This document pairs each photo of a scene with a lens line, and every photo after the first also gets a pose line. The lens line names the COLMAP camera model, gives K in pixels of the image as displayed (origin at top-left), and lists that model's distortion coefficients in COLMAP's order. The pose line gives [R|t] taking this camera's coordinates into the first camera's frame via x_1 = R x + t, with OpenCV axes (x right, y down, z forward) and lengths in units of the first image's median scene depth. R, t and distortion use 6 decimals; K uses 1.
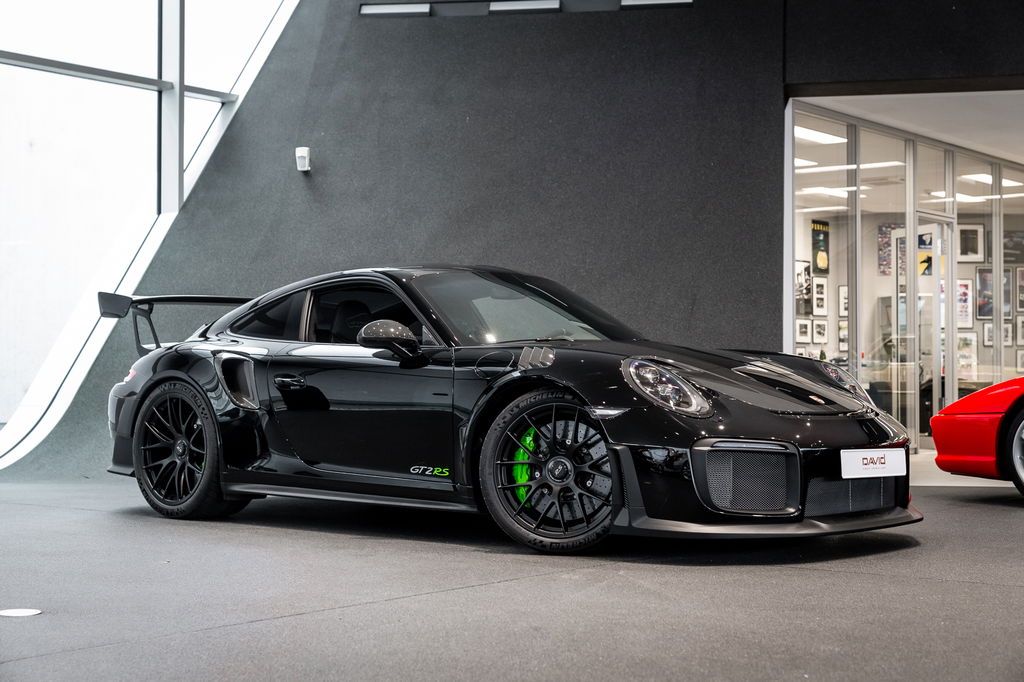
lens RADIAL K [[1595.9, 0, 512.6], [0, 1595.9, 338.9], [0, 0, 1]] dist [0.130055, 0.000000]
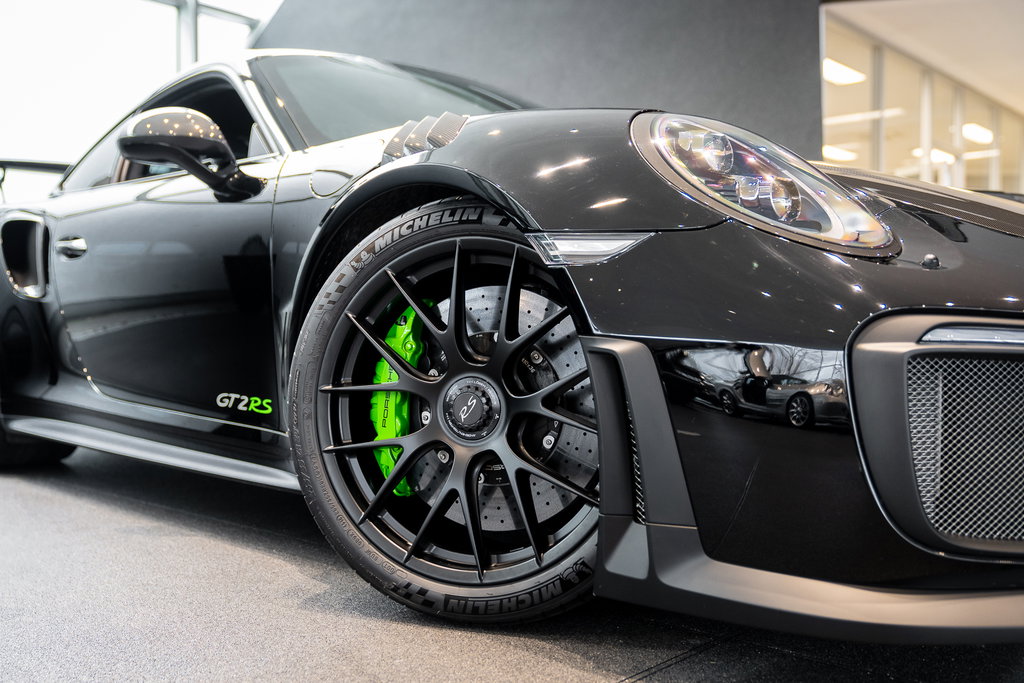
lens RADIAL K [[994.9, 0, 508.9], [0, 994.9, 344.3], [0, 0, 1]] dist [0.031342, 0.000000]
pose [[0.997941, -0.000423, -0.064130, 0.054341], [0.003062, 0.999152, 0.041056, 0.056355], [0.064058, -0.041168, 0.997097, 0.757745]]
